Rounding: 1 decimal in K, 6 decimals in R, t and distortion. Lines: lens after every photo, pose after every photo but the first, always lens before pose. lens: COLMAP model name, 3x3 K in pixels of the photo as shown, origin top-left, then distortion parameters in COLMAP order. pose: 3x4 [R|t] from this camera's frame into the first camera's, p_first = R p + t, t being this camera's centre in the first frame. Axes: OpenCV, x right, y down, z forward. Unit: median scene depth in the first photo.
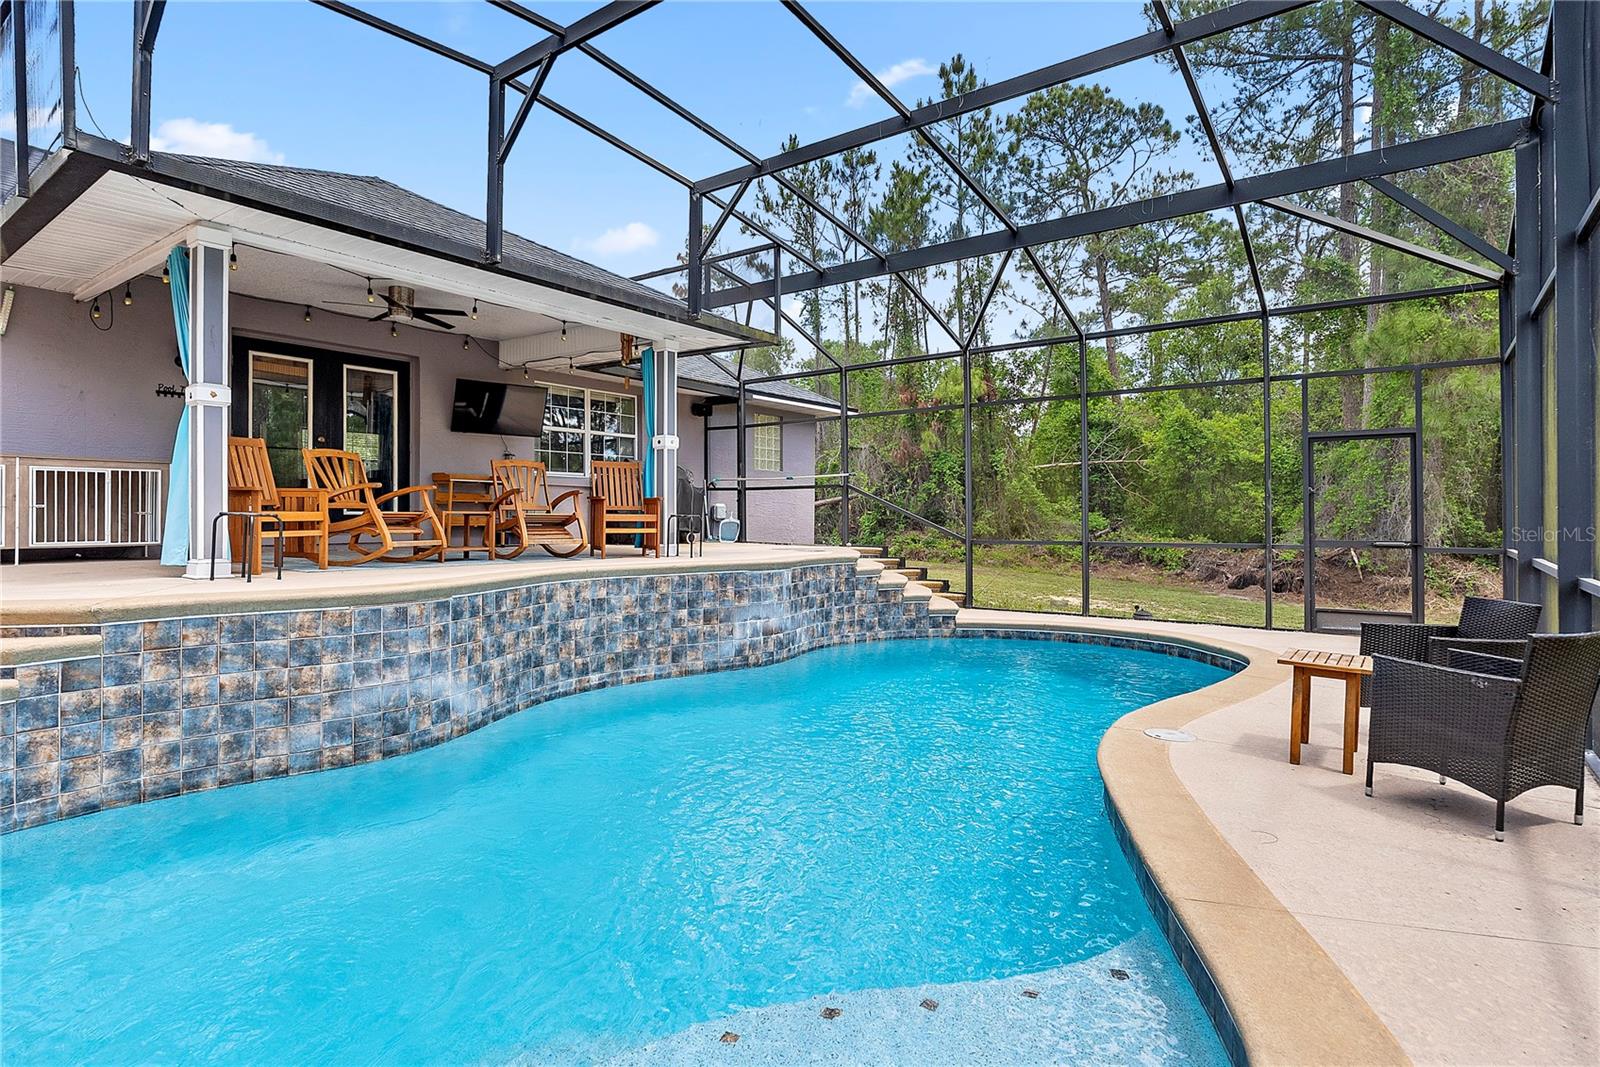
lens RADIAL K [[841.4, 0, 804.1], [0, 841.4, 513.9], [0, 0, 1]] dist [-0.002055, 0.000895]
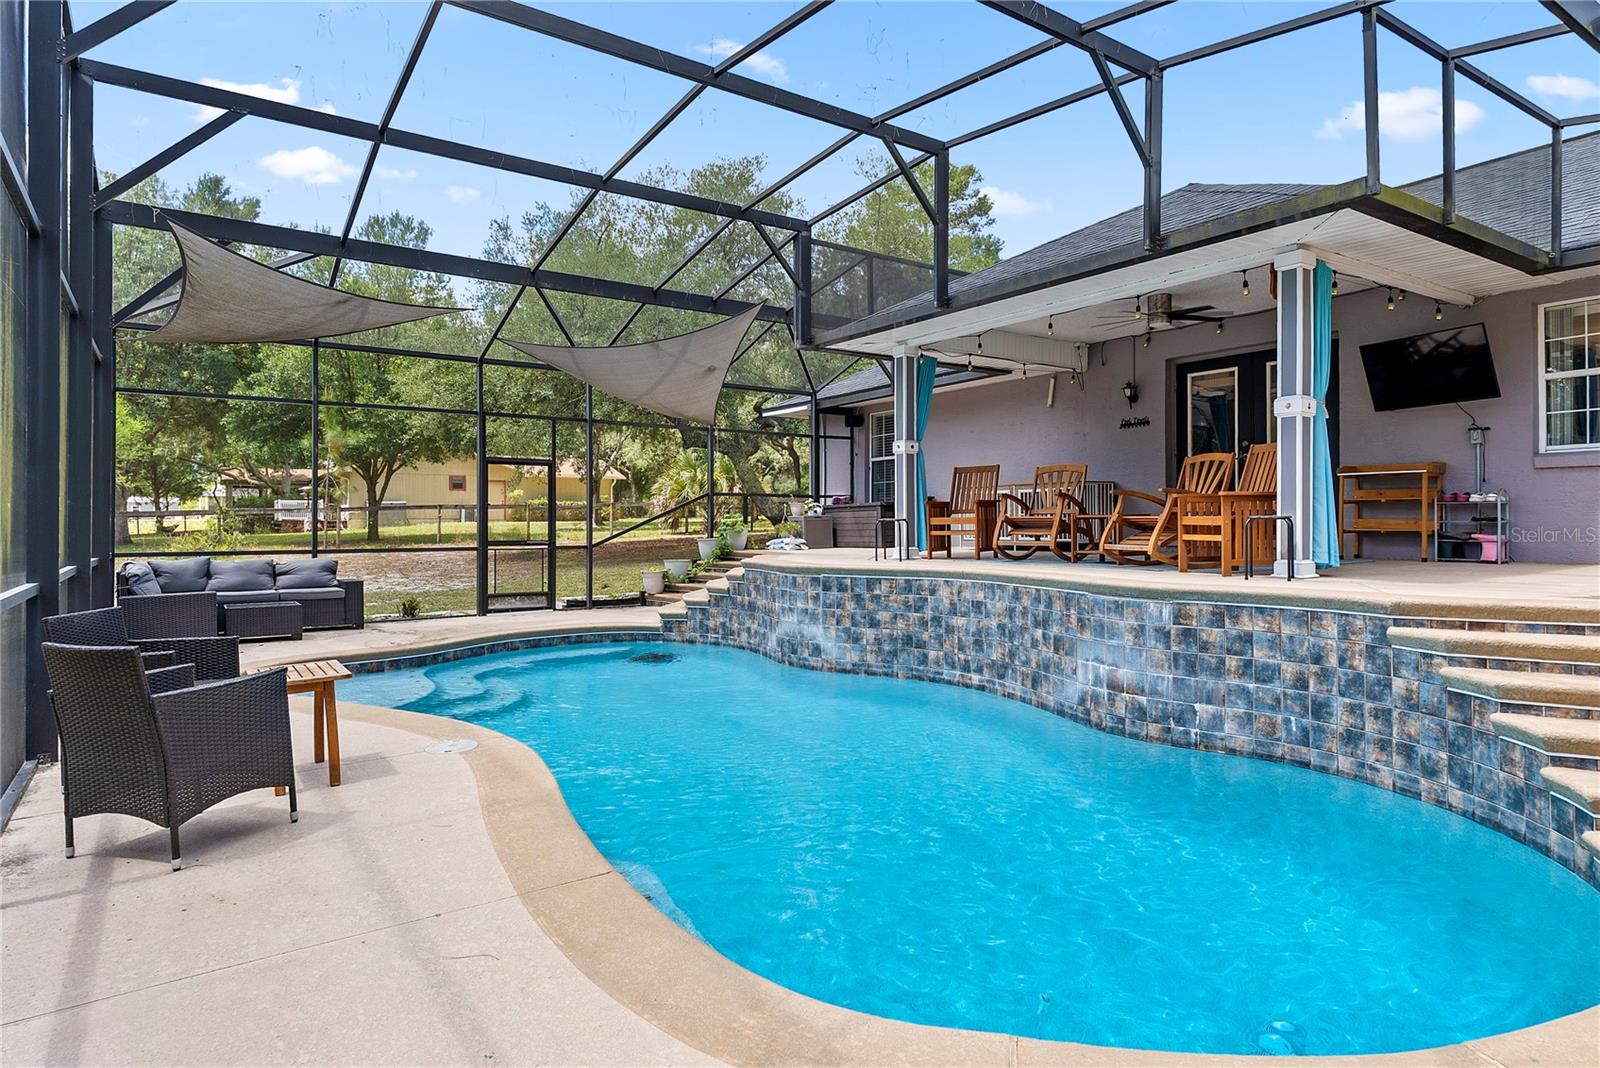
lens RADIAL K [[892.0, 0, 800.0], [0, 892.0, 534.0], [0, 0, 1]] dist [0.006068, 0.000635]
pose [[-0.319630, 0.010432, -0.947485, 0.713897], [0.005871, 0.999942, 0.009029, 0.007954], [0.947524, -0.002677, -0.319672, 0.969871]]
